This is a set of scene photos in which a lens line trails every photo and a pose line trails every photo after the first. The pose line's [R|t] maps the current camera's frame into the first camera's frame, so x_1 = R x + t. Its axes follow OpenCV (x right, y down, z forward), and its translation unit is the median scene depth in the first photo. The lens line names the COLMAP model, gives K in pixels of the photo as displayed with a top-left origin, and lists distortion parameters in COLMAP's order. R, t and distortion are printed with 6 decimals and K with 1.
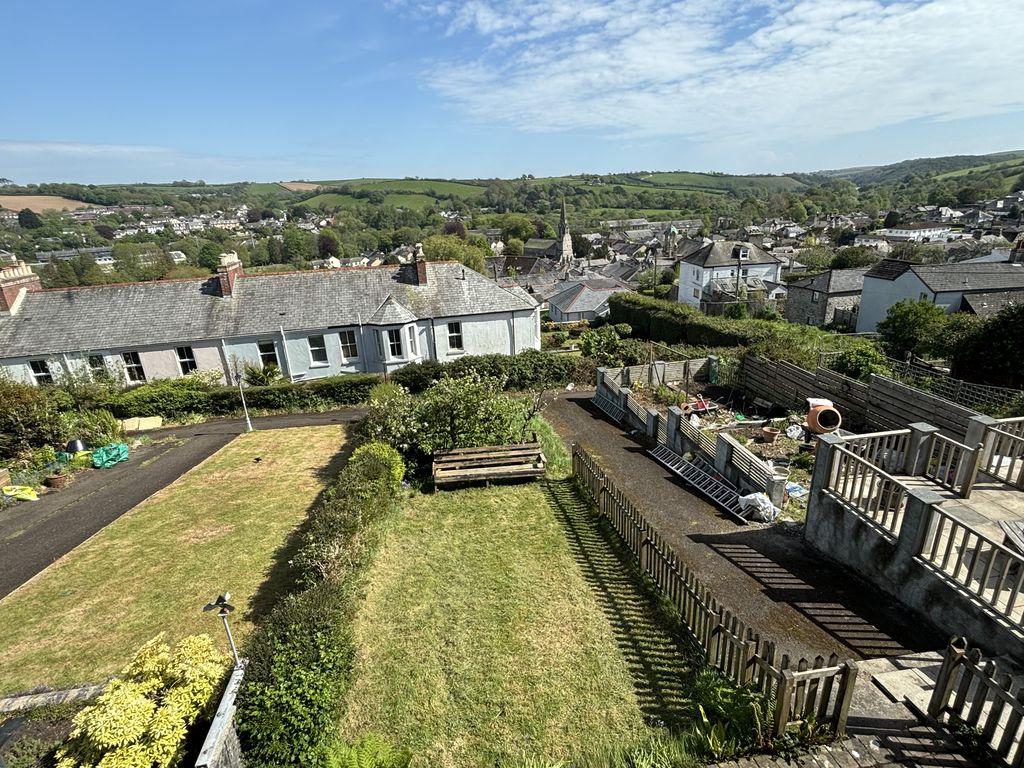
lens RADIAL K [[525.4, 0, 512.0], [0, 525.4, 384.0], [0, 0, 1]] dist [0.025747, -0.032599]
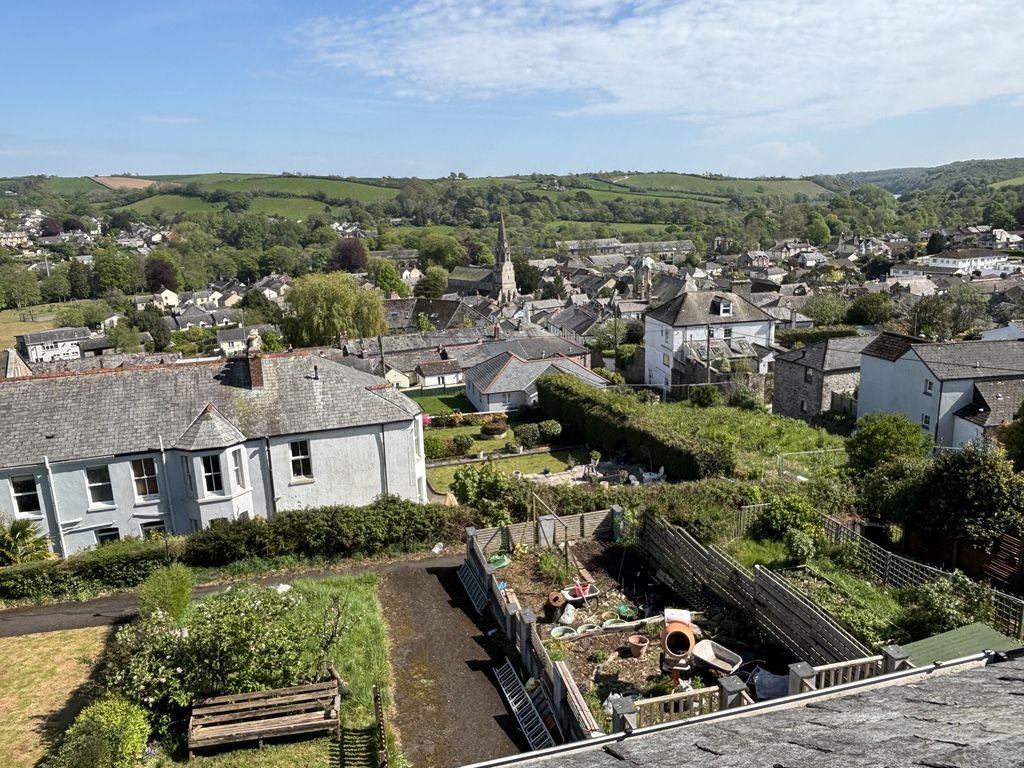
lens RADIAL K [[756.7, 0, 508.7], [0, 756.7, 388.0], [0, 0, 1]] dist [0.050817, -0.086469]
pose [[0.995466, -0.007856, 0.094792, 0.077611], [0.017645, 0.994538, -0.102878, -0.076087], [-0.093466, 0.104084, 0.990167, -0.074579]]
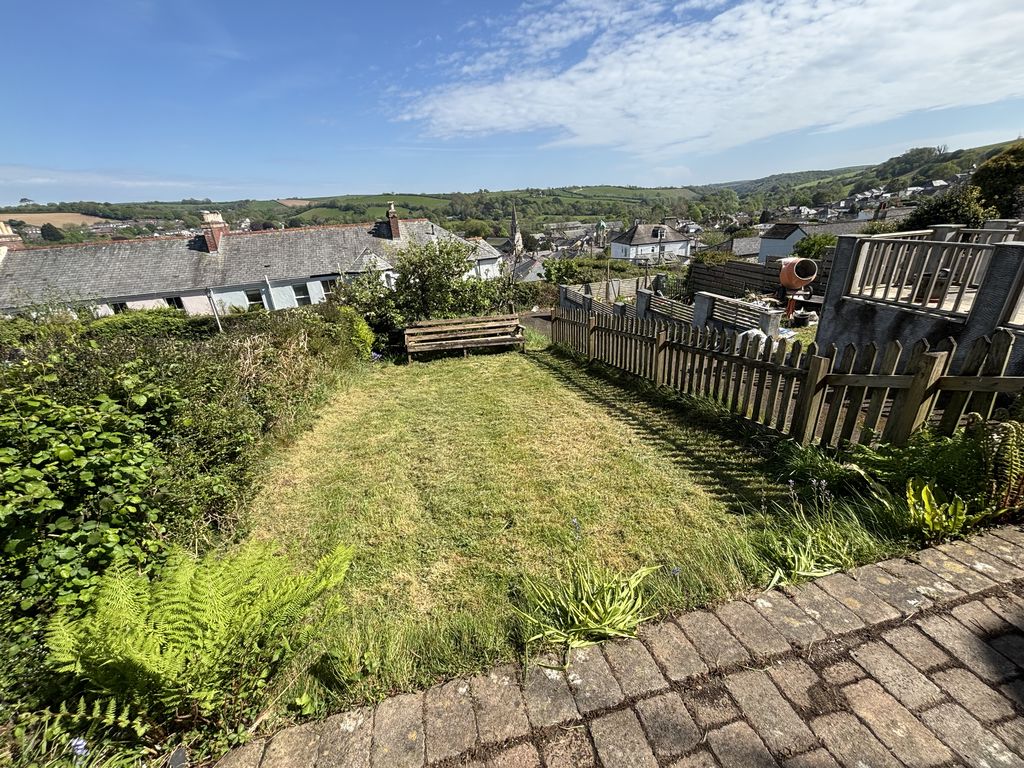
lens RADIAL K [[416.9, 0, 511.3], [0, 416.9, 377.1], [0, 0, 1]] dist [-0.001124, 0.000652]
pose [[0.996007, -0.049419, 0.074344, -0.007574], [0.045900, 0.997776, 0.048329, 0.072348], [-0.076567, -0.044724, 0.996061, 0.087918]]
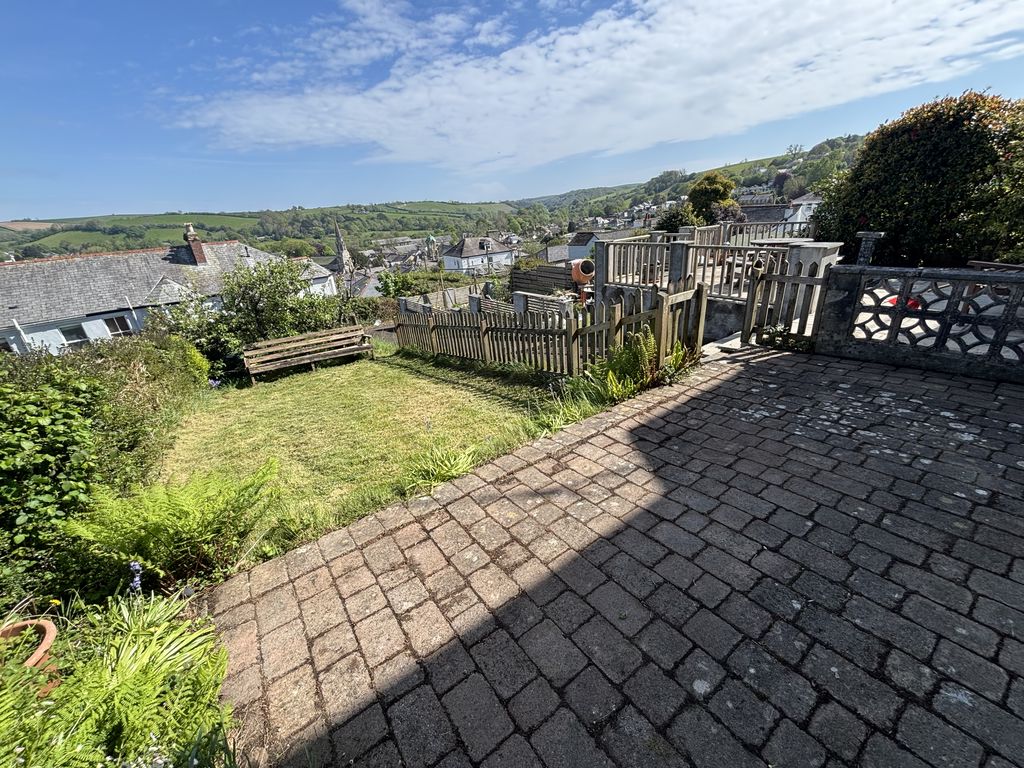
lens RADIAL K [[416.9, 0, 511.3], [0, 416.9, 377.1], [0, 0, 1]] dist [-0.001124, 0.000652]
pose [[0.891064, -0.193894, 0.410379, -0.014489], [0.186533, 0.980715, 0.058342, 0.083057], [-0.413777, 0.024563, 0.910047, 0.052458]]
